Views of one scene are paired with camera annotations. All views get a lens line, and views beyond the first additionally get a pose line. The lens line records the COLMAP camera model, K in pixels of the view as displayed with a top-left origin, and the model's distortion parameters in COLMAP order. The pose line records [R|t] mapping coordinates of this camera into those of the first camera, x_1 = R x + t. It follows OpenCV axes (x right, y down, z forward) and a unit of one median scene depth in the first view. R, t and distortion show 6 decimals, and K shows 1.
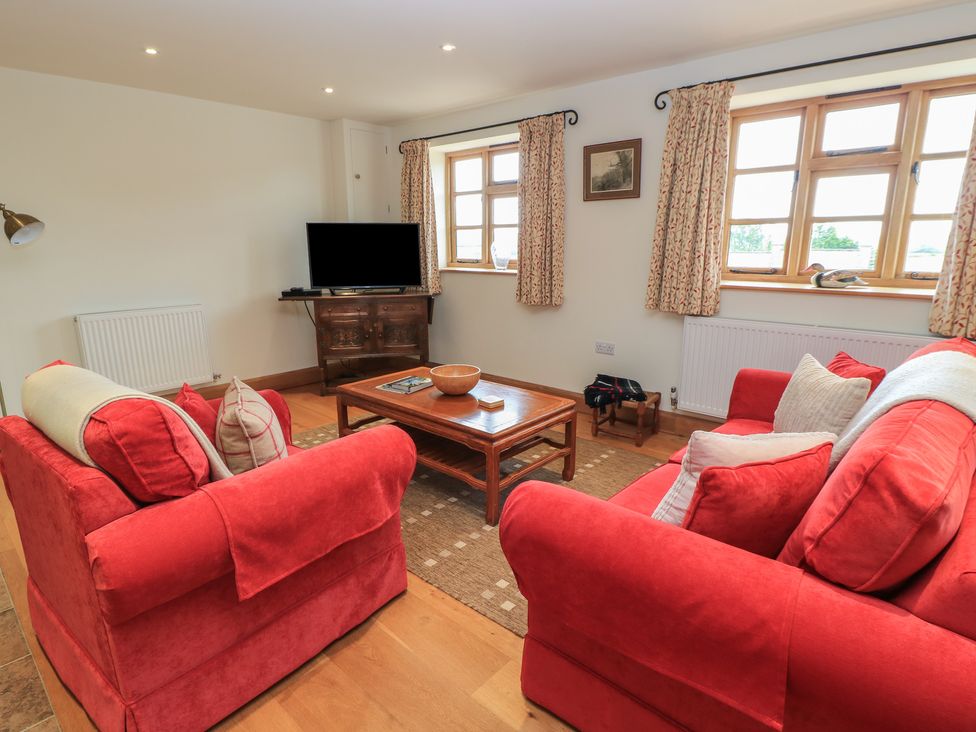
lens RADIAL K [[513.1, 0, 487.0], [0, 513.1, 366.6], [0, 0, 1]] dist [-0.020512, -0.006249]
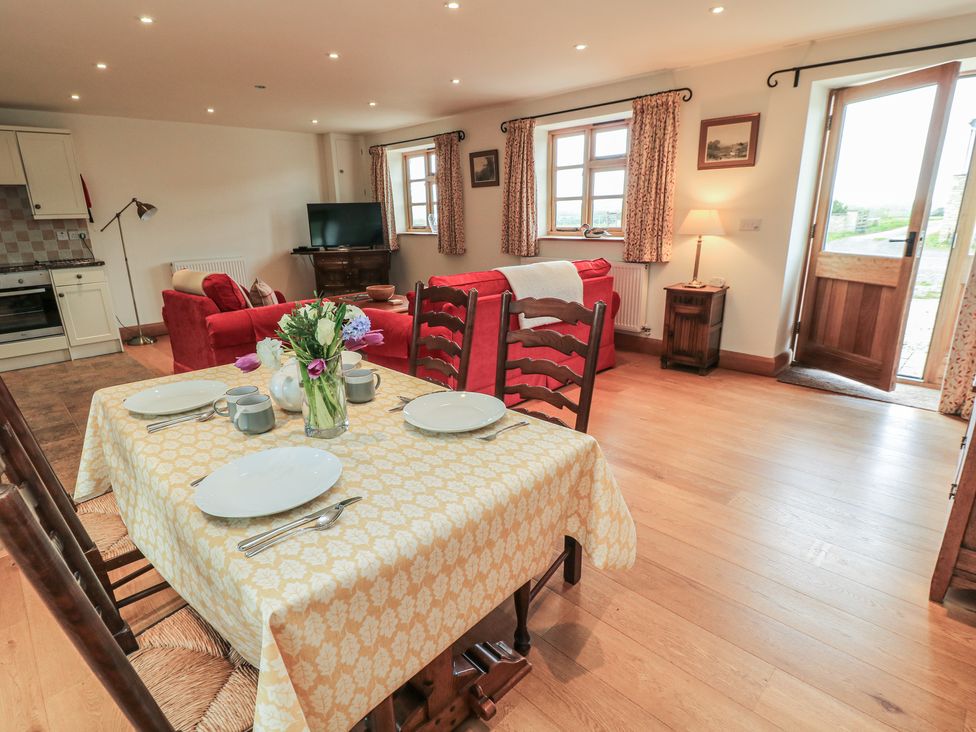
lens RADIAL K [[513.1, 0, 491.6], [0, 513.1, 365.4], [0, 0, 1]] dist [-0.020512, -0.006249]
pose [[0.997911, 0.003686, -0.064492, 0.344382], [-0.000382, 0.998690, 0.051168, 0.146701], [0.064596, -0.051036, 0.996606, -0.603487]]
